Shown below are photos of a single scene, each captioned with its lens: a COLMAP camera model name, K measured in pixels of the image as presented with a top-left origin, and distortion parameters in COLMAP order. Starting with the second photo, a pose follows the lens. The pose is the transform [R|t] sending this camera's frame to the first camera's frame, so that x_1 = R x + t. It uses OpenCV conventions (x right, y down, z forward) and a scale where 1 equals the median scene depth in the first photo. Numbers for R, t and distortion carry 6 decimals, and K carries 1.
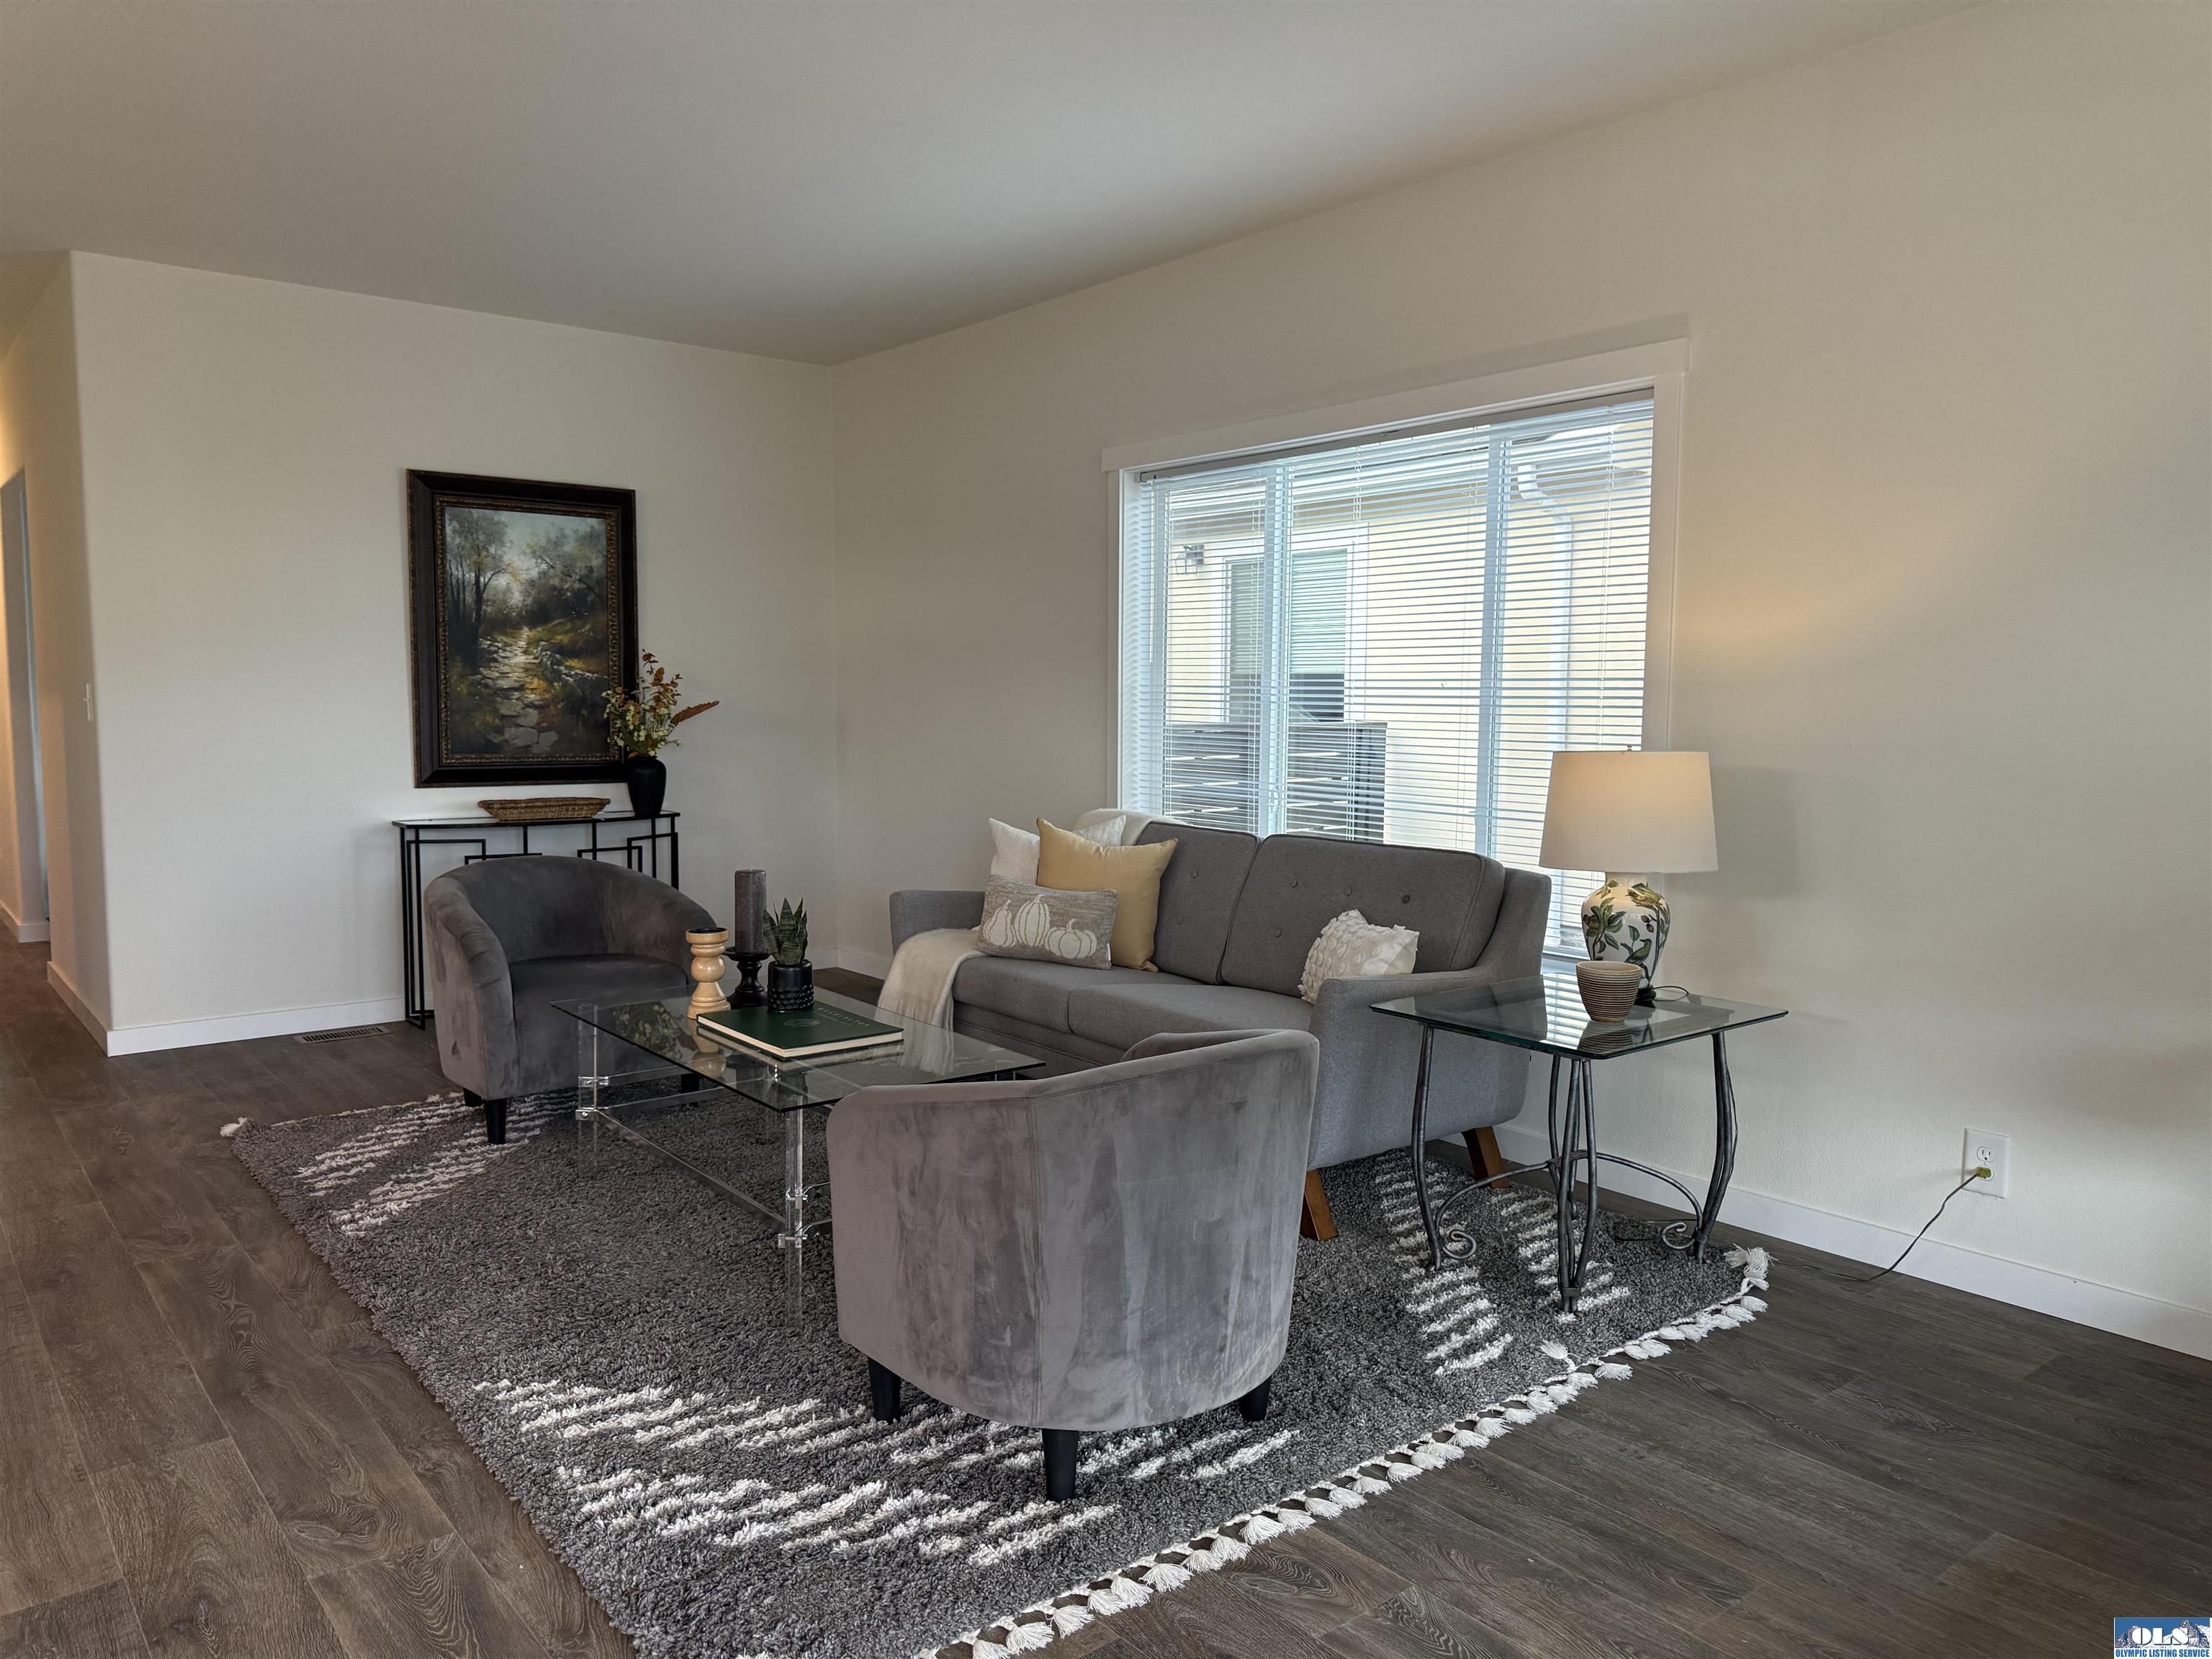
lens RADIAL K [[1585.9, 0, 1091.4], [0, 1585.9, 823.8], [0, 0, 1]] dist [0.012557, 0.005362]
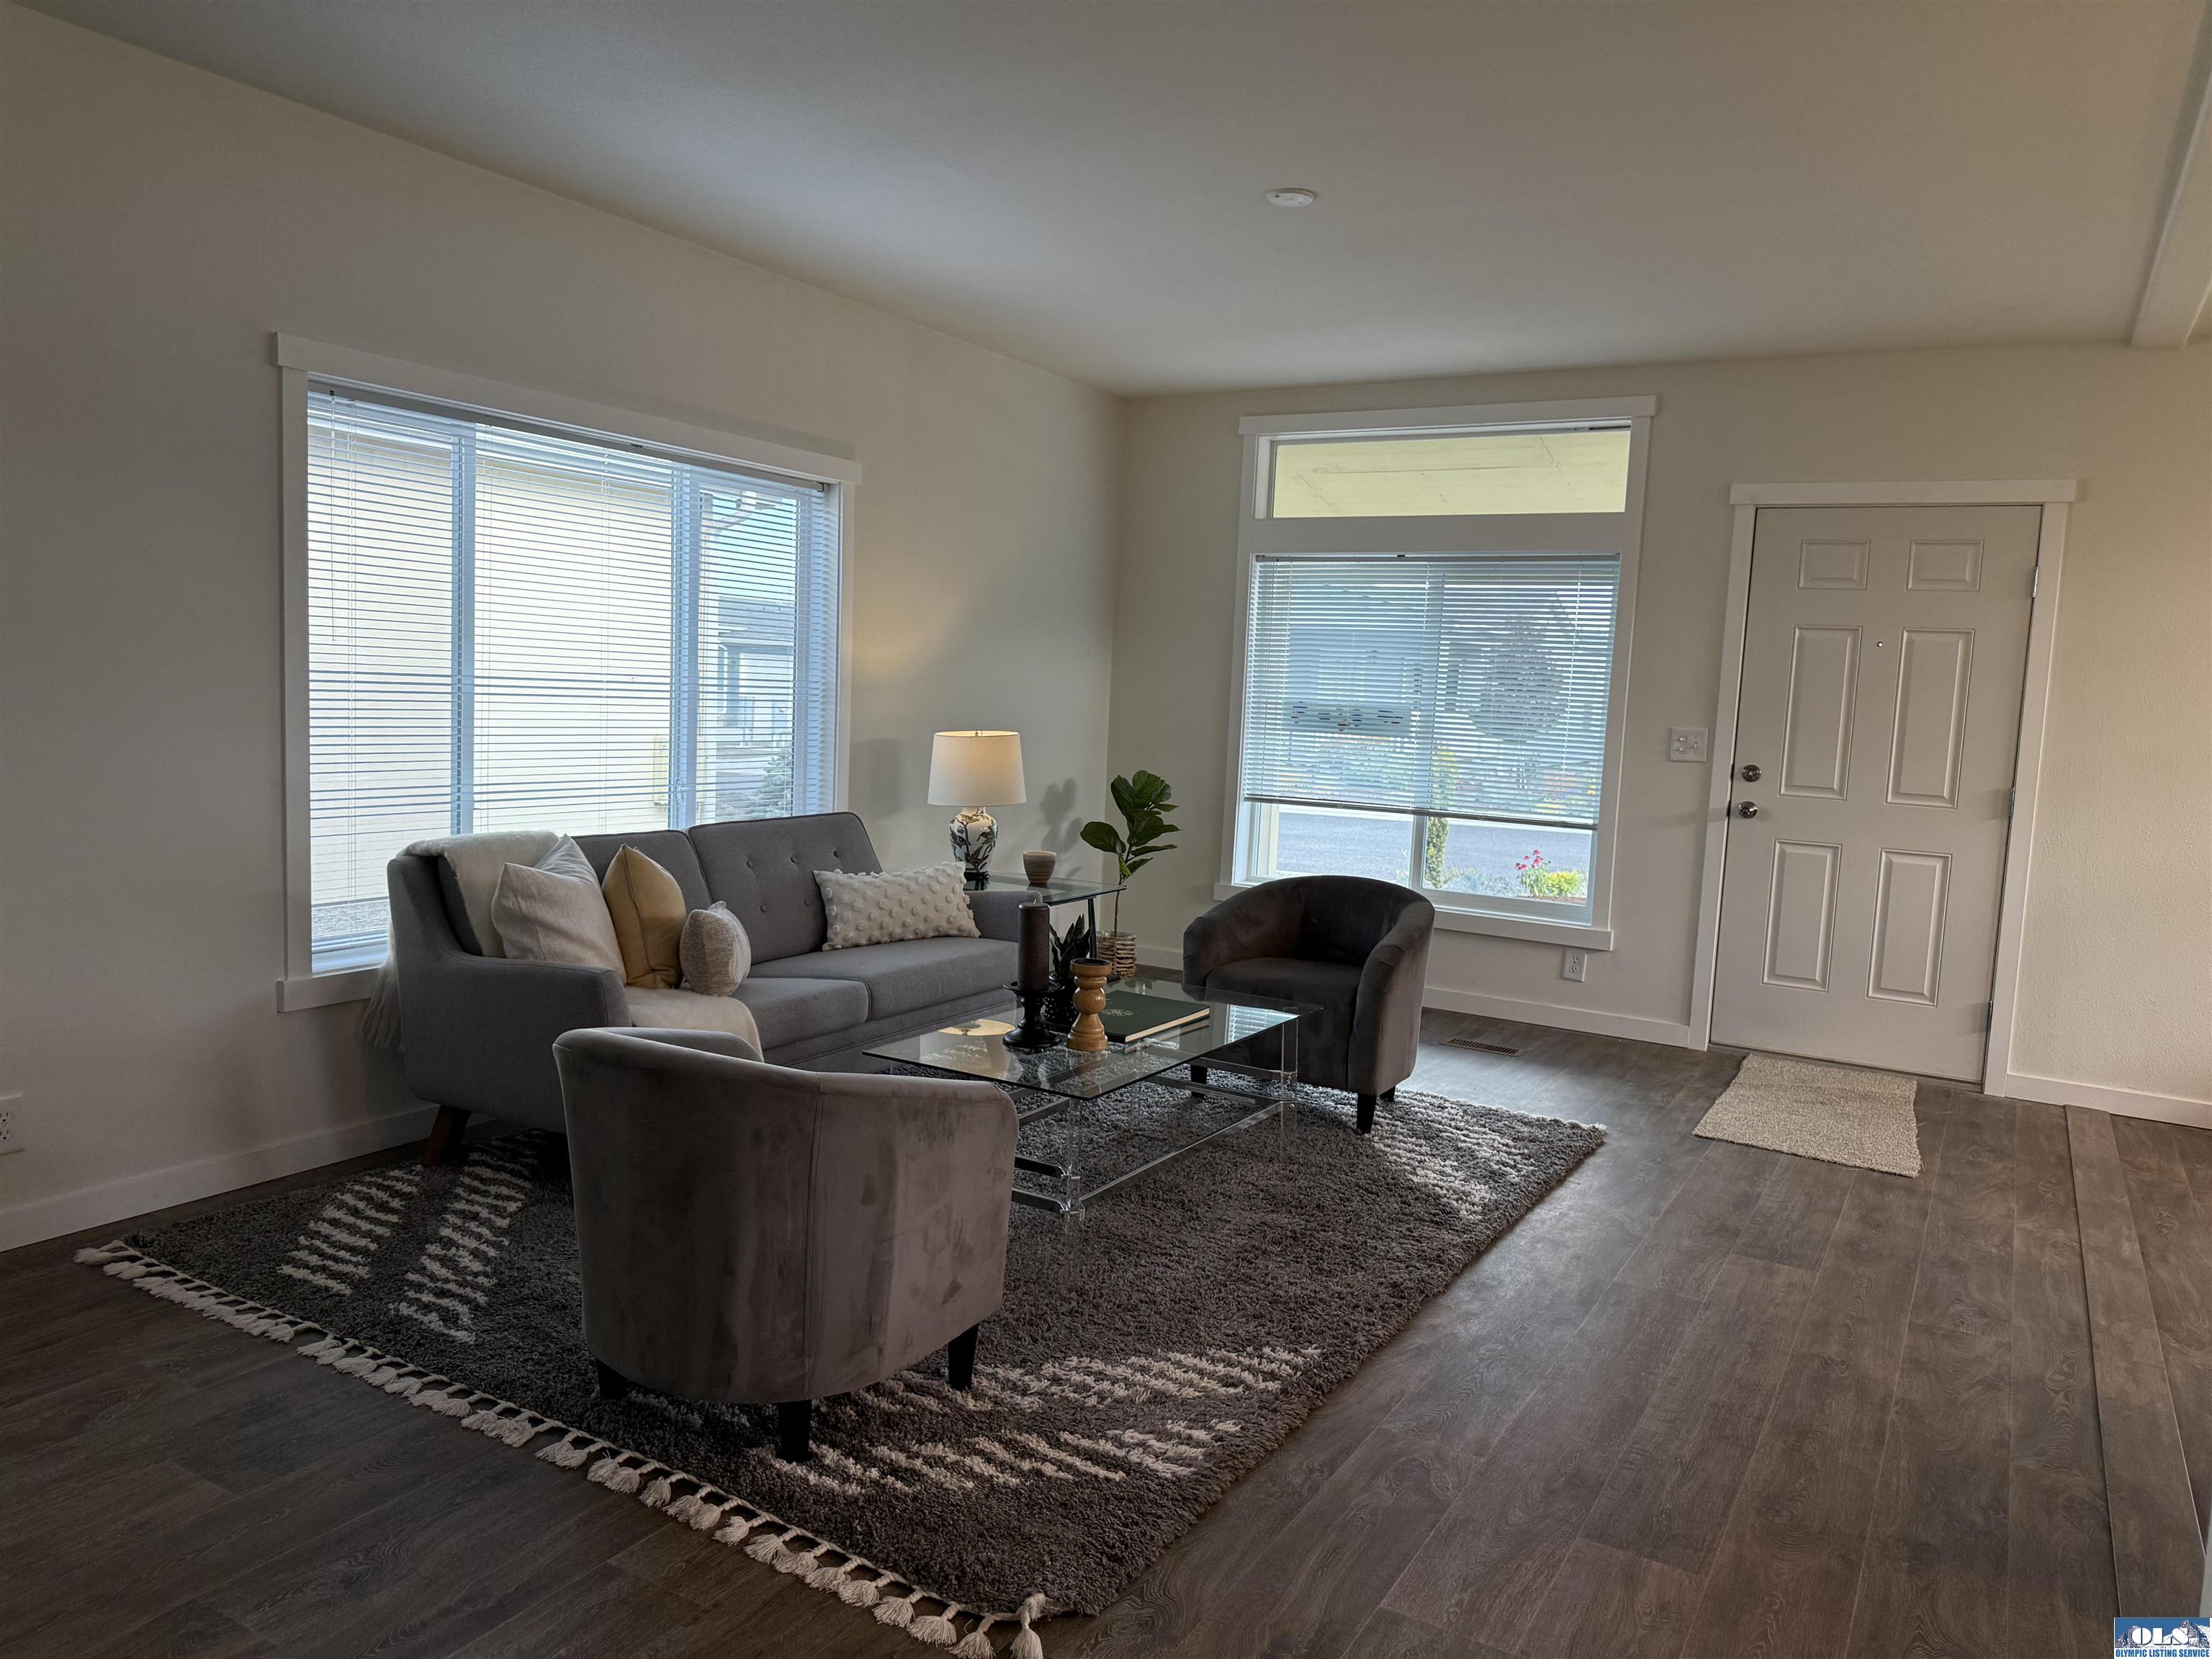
lens RADIAL K [[1560.4, 0, 1096.2], [0, 1560.4, 834.5], [0, 0, 1]] dist [0.109910, -0.160278]
pose [[-0.362289, -0.114160, 0.925048, -1.418229], [0.028438, 0.990655, 0.133394, -0.179194], [-0.931632, 0.074634, -0.355656, 1.654697]]
